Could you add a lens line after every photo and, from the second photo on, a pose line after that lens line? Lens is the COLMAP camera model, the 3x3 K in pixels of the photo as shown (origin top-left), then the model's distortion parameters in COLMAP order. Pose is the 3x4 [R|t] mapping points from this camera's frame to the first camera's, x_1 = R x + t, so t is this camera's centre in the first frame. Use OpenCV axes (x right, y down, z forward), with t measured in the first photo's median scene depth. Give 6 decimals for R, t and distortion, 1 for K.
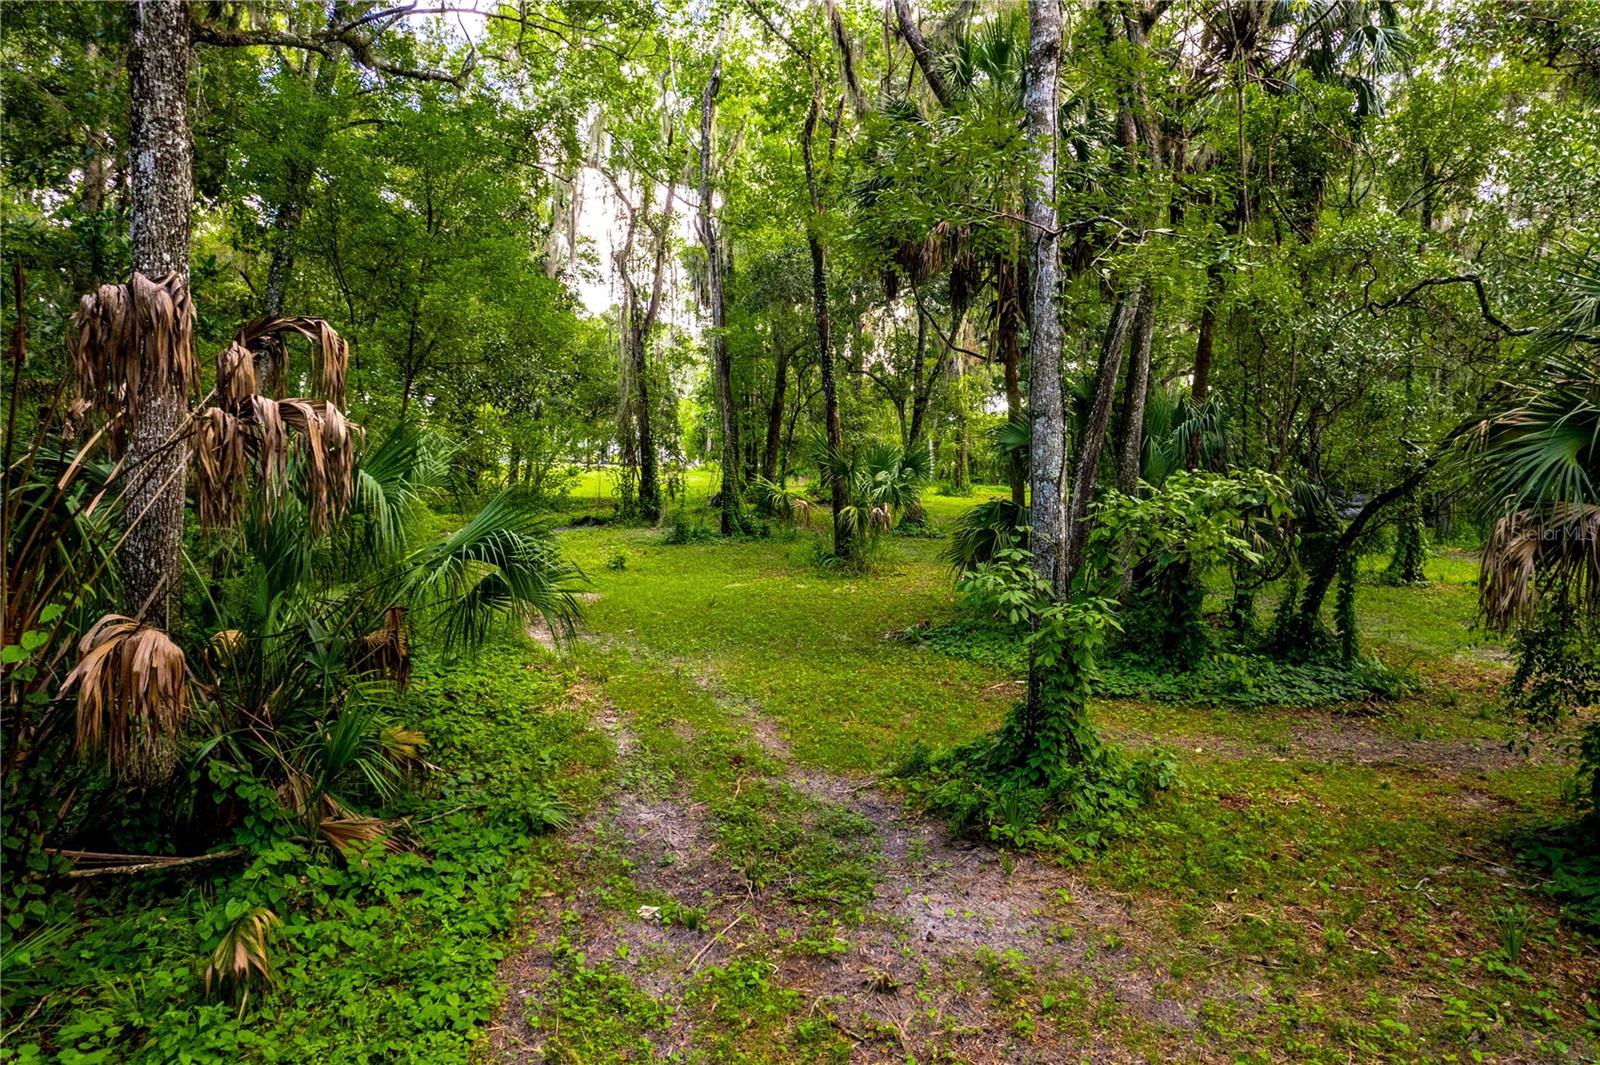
lens RADIAL K [[1039.1, 0, 819.4], [0, 1039.1, 522.9], [0, 0, 1]] dist [-0.071932, 0.060825]
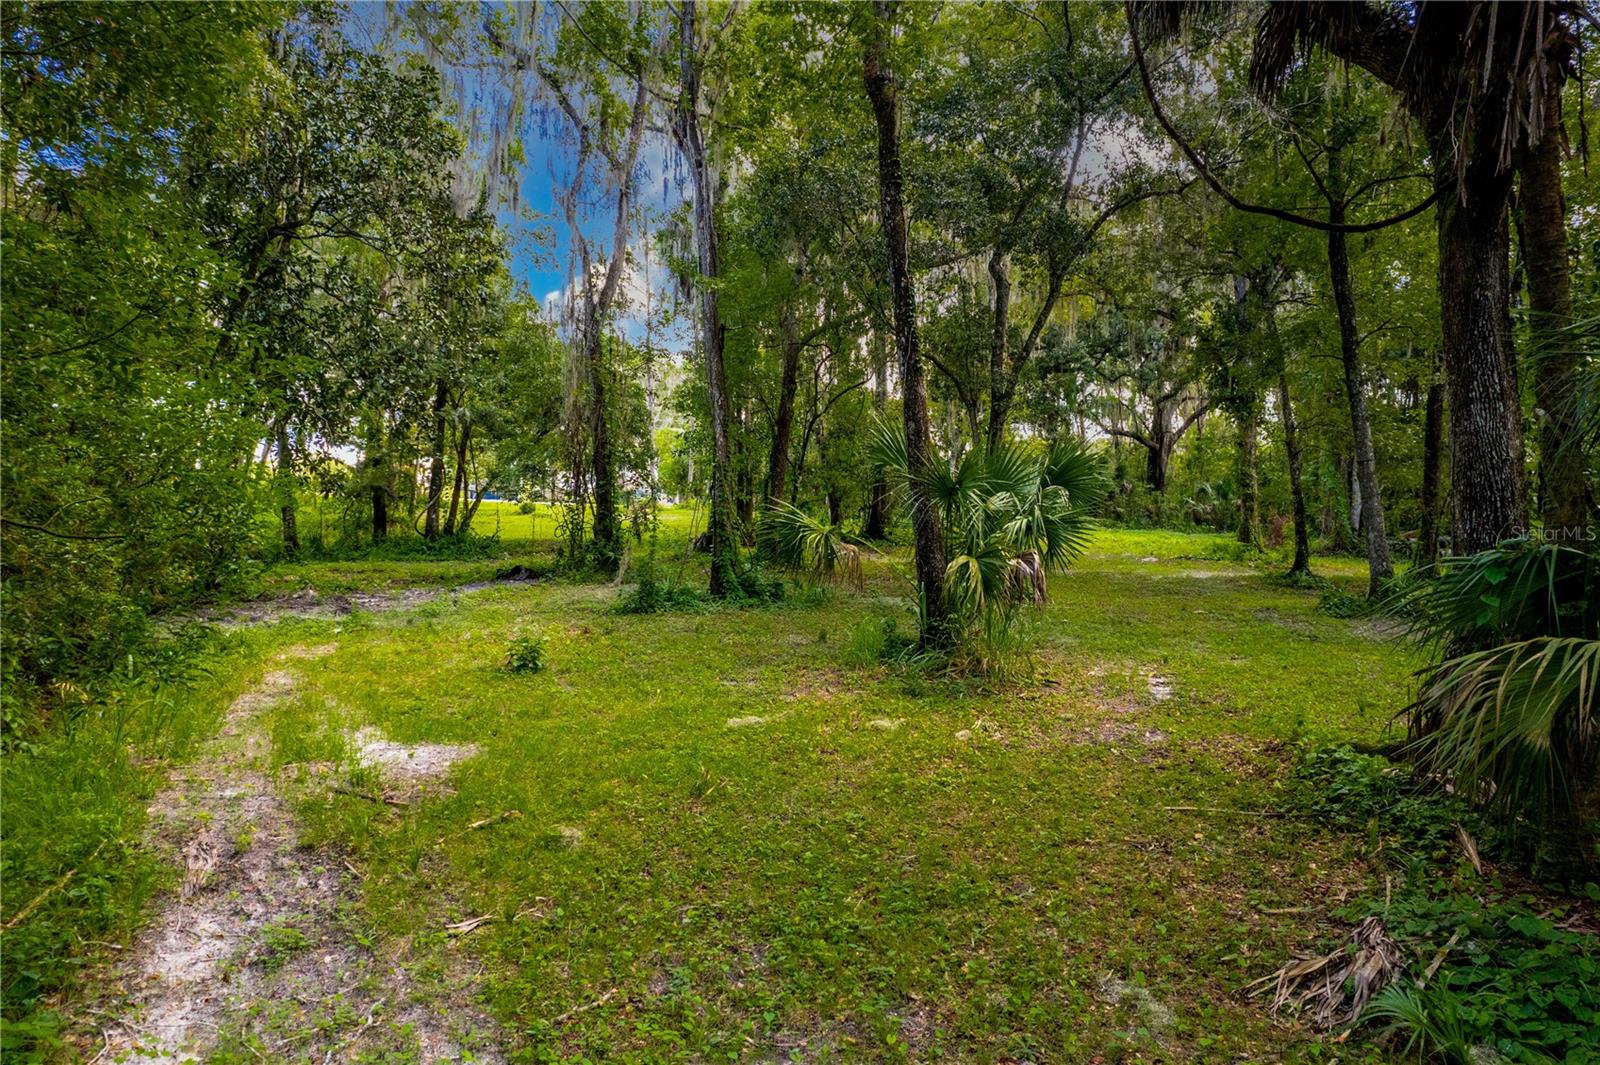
lens RADIAL K [[1039.1, 0, 819.4], [0, 1039.1, 522.9], [0, 0, 1]] dist [-0.071932, 0.060825]
pose [[0.999830, -0.000414, 0.018459, -0.033661], [0.001149, 0.999208, -0.039778, -0.007703], [-0.018428, 0.039793, 0.999038, 0.306558]]
